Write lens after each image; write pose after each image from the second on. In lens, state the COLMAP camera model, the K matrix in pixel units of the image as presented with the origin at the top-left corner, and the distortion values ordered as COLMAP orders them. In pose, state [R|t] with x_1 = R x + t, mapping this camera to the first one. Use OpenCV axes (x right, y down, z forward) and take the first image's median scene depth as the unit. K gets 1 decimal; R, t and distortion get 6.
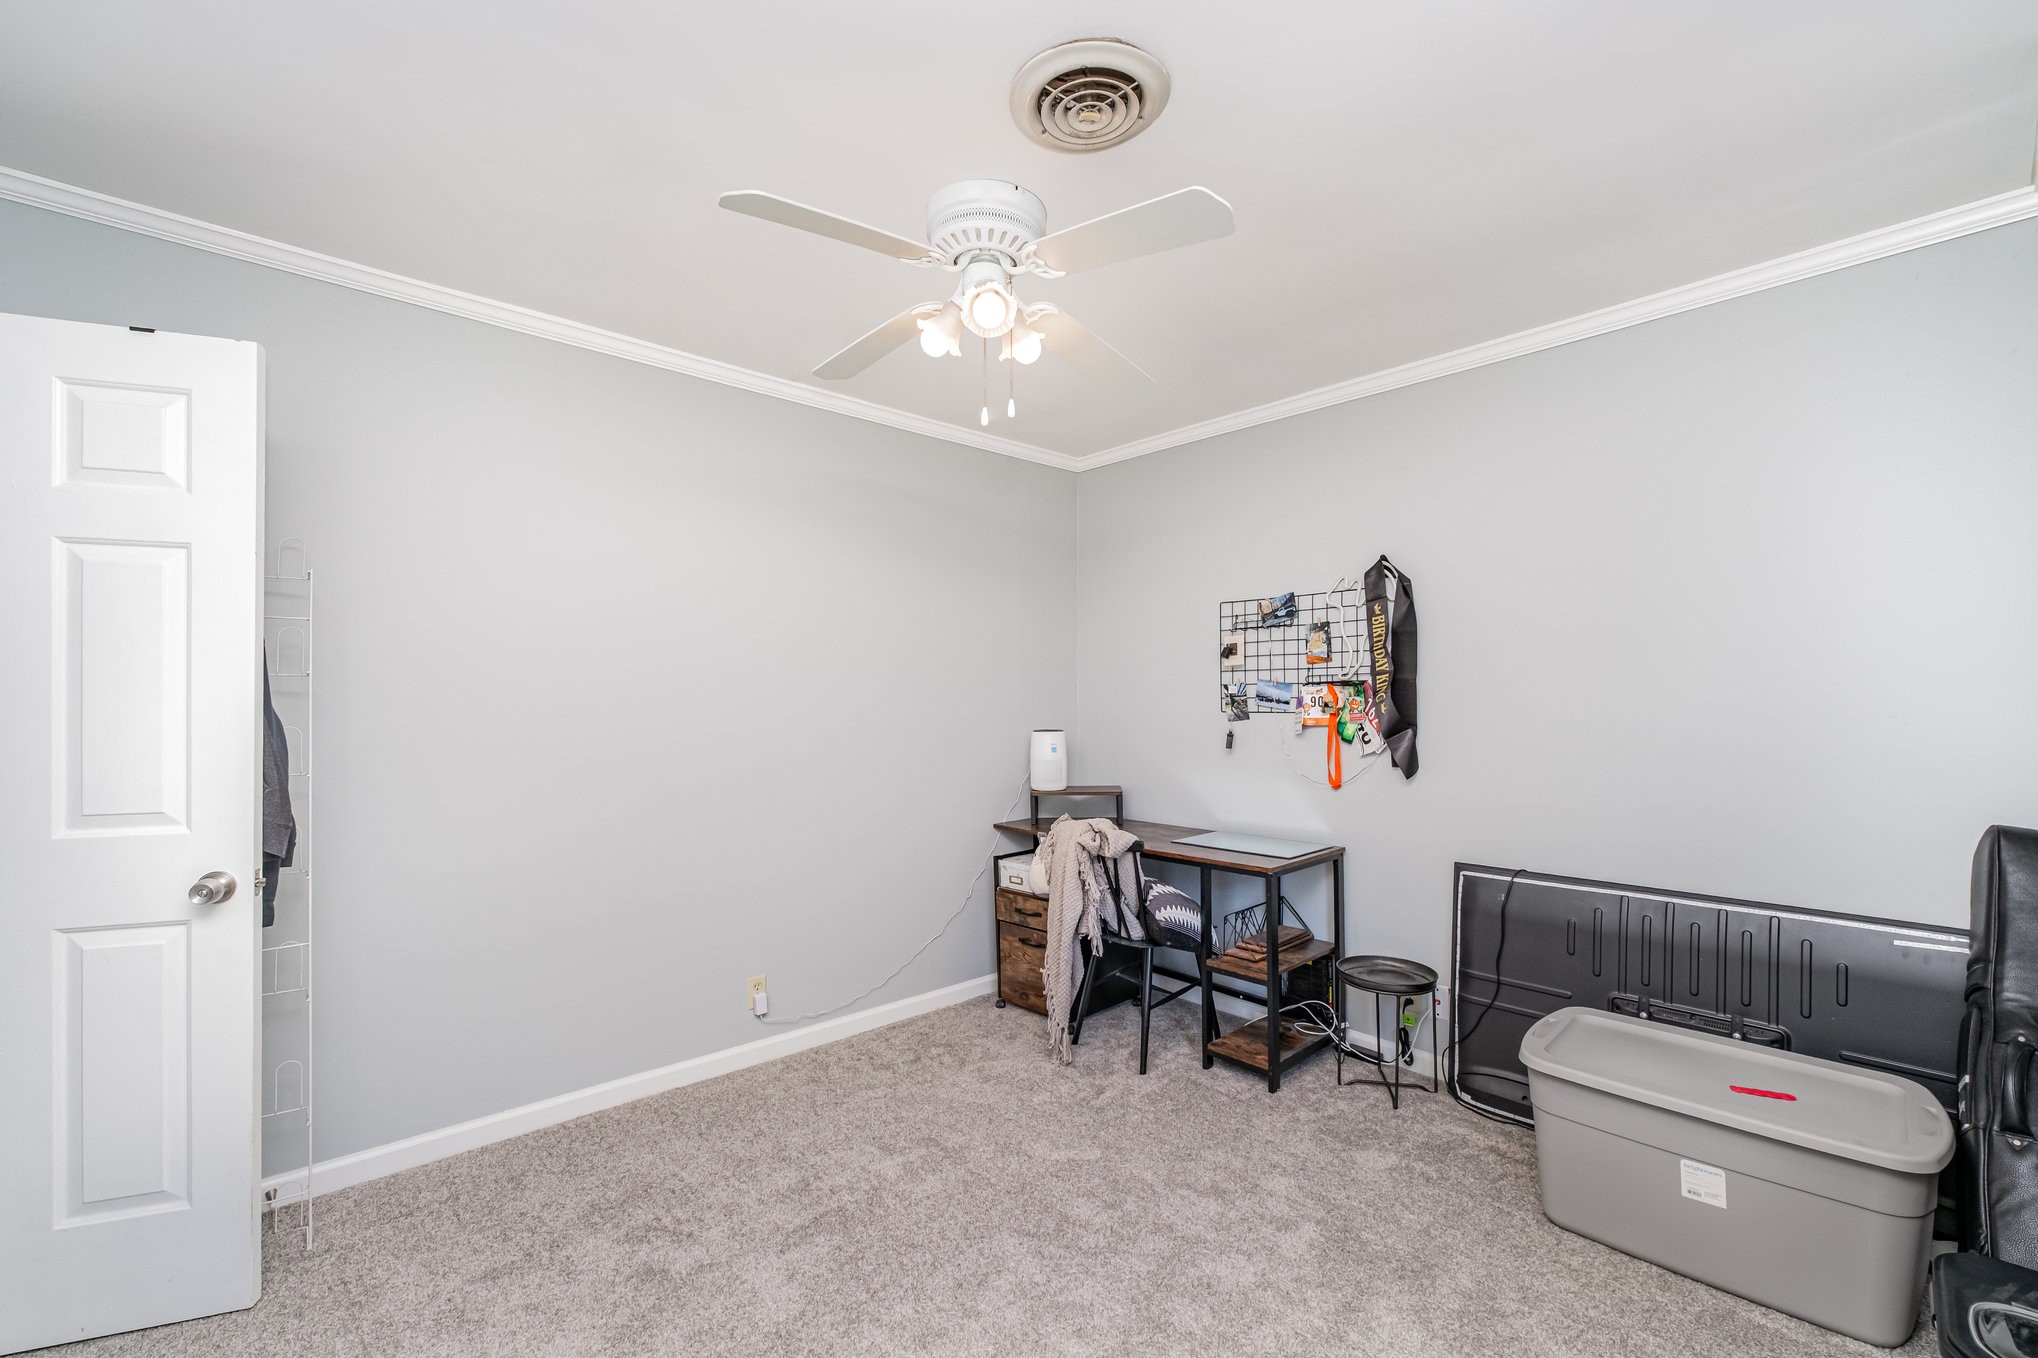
lens RADIAL K [[874.2, 0, 1013.7], [0, 874.2, 691.8], [0, 0, 1]] dist [-0.003511, -0.000152]
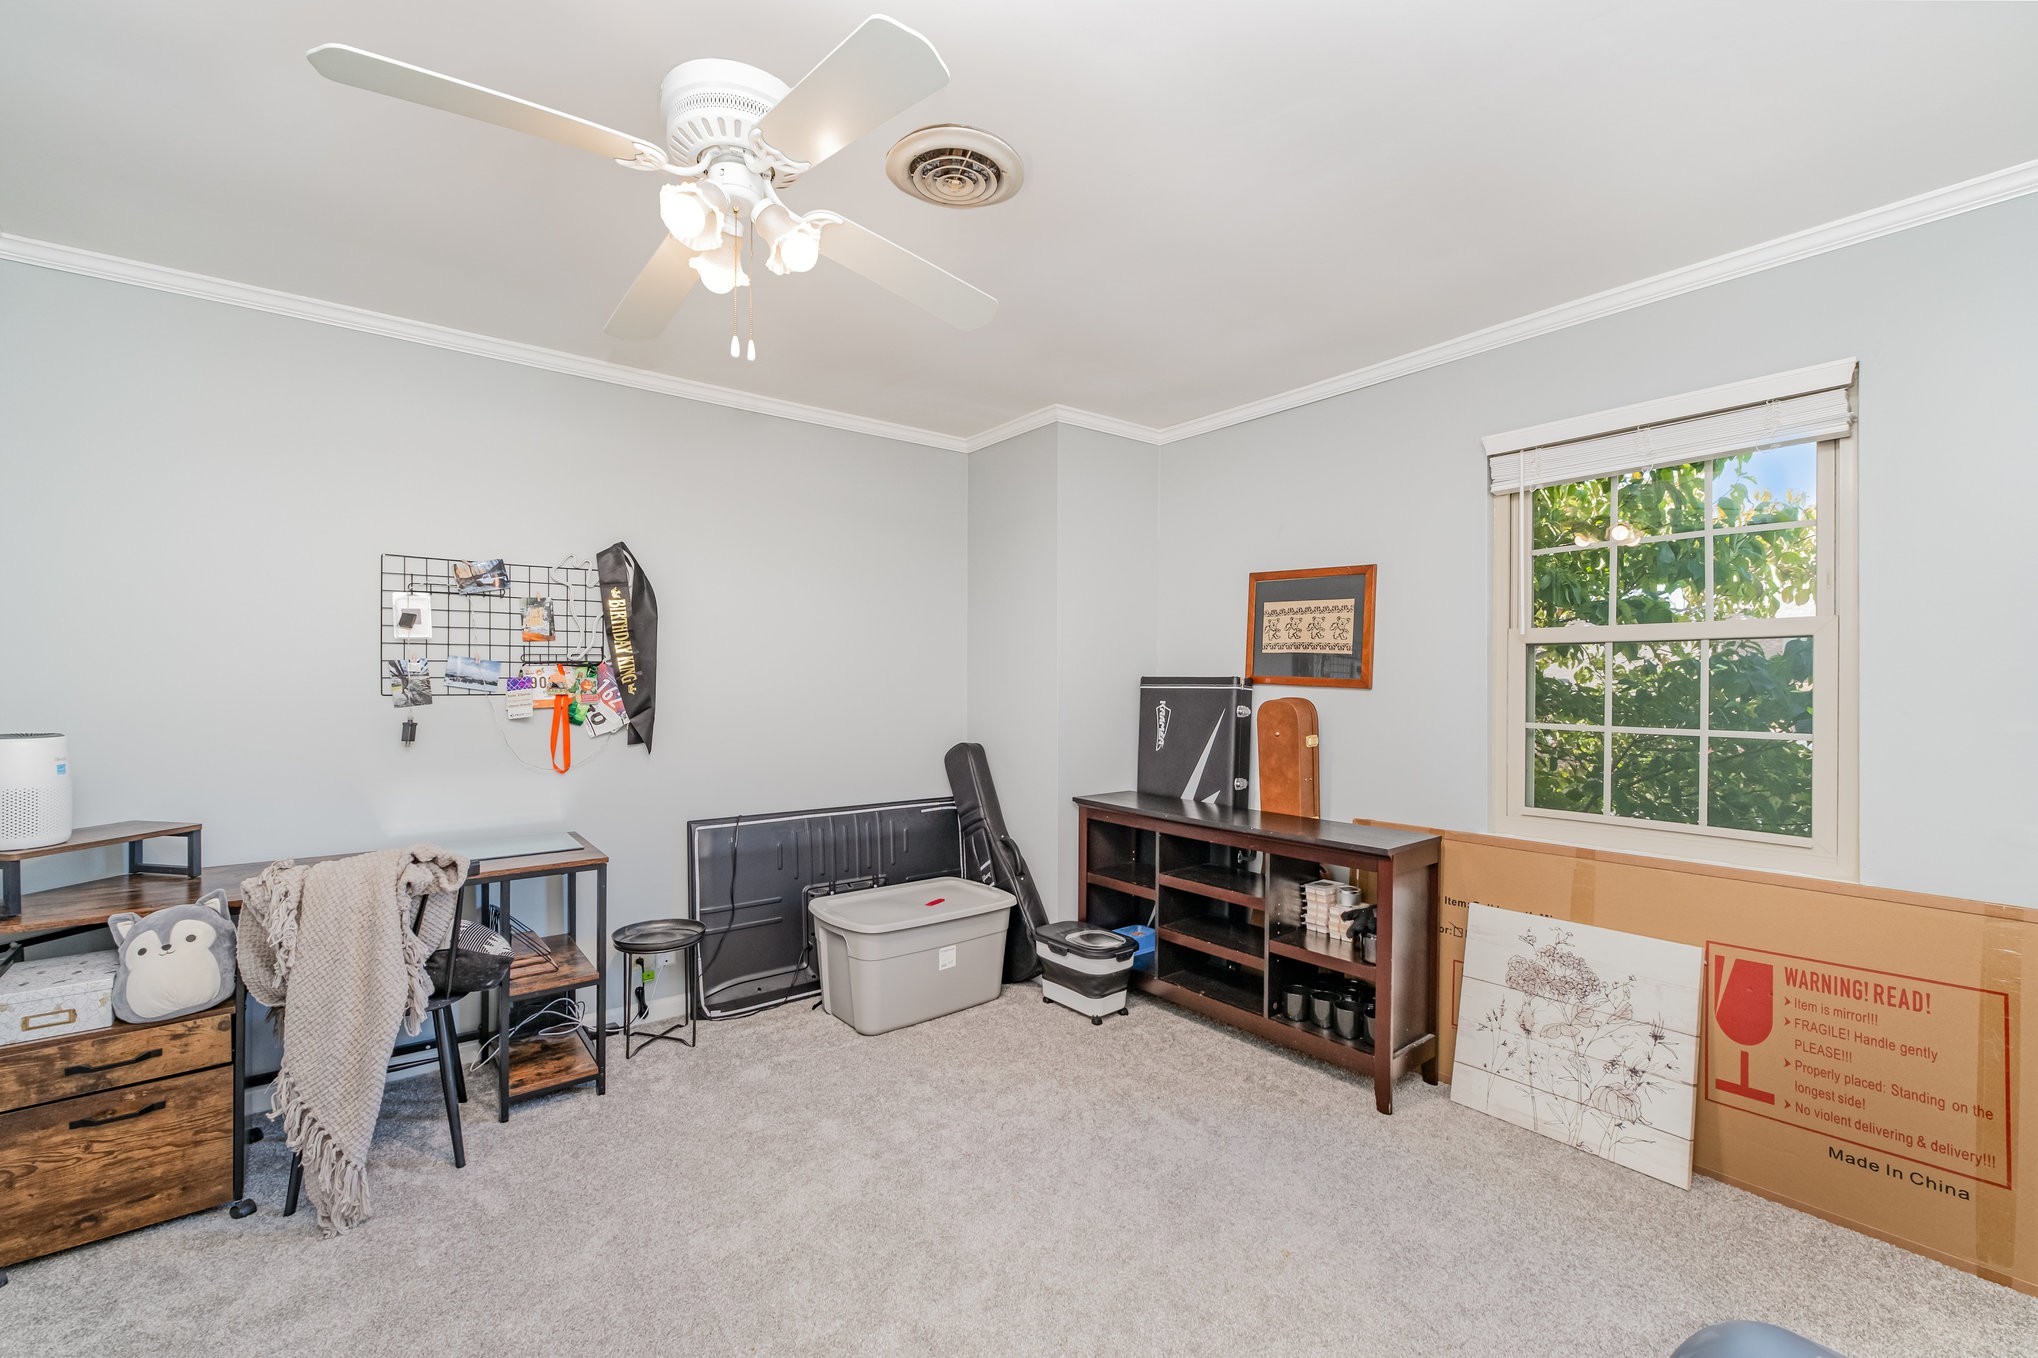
lens RADIAL K [[874.2, 0, 1015.1], [0, 874.2, 680.3], [0, 0, 1]] dist [-0.003511, -0.000152]
pose [[0.064728, 0.005479, 0.997888, -0.544036], [-0.009236, 0.999945, -0.004892, 0.008684], [-0.997860, -0.008900, 0.064775, 0.432367]]
